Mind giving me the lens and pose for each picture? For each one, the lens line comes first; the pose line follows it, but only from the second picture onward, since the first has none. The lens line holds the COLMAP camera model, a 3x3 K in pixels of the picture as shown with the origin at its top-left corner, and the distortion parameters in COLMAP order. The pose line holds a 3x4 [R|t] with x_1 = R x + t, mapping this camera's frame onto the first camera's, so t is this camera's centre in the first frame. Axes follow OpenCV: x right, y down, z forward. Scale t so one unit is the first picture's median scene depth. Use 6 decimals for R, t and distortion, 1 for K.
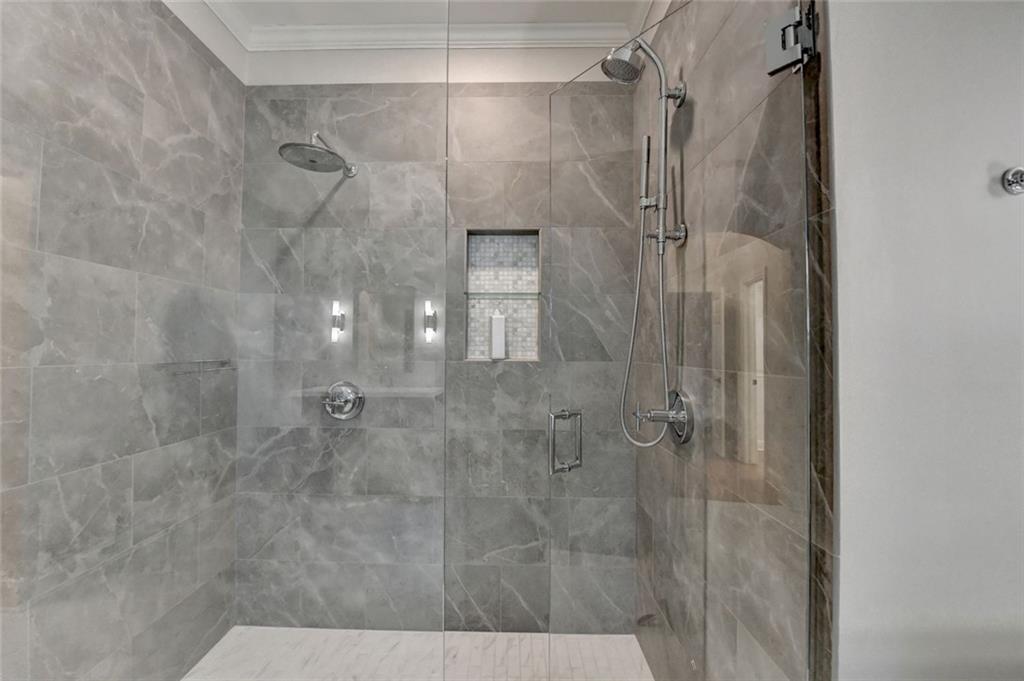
lens RADIAL K [[412.4, 0, 499.8], [0, 412.4, 340.0], [0, 0, 1]] dist [-0.002263, -0.009610]
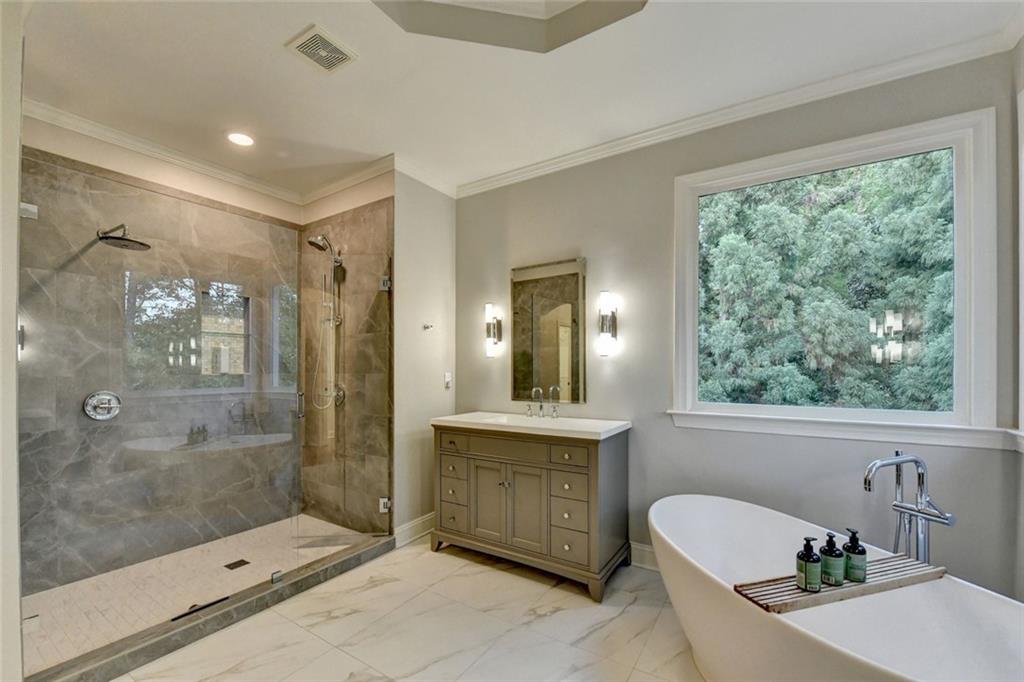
lens RADIAL K [[432.2, 0, 512.0], [0, 432.2, 368.0], [0, 0, 1]] dist [0.000391, -0.010387]
pose [[0.520178, -0.007664, 0.854023, -0.873412], [-0.015428, 0.999712, 0.018369, -0.024311], [-0.853918, -0.022731, 0.519910, -0.872388]]
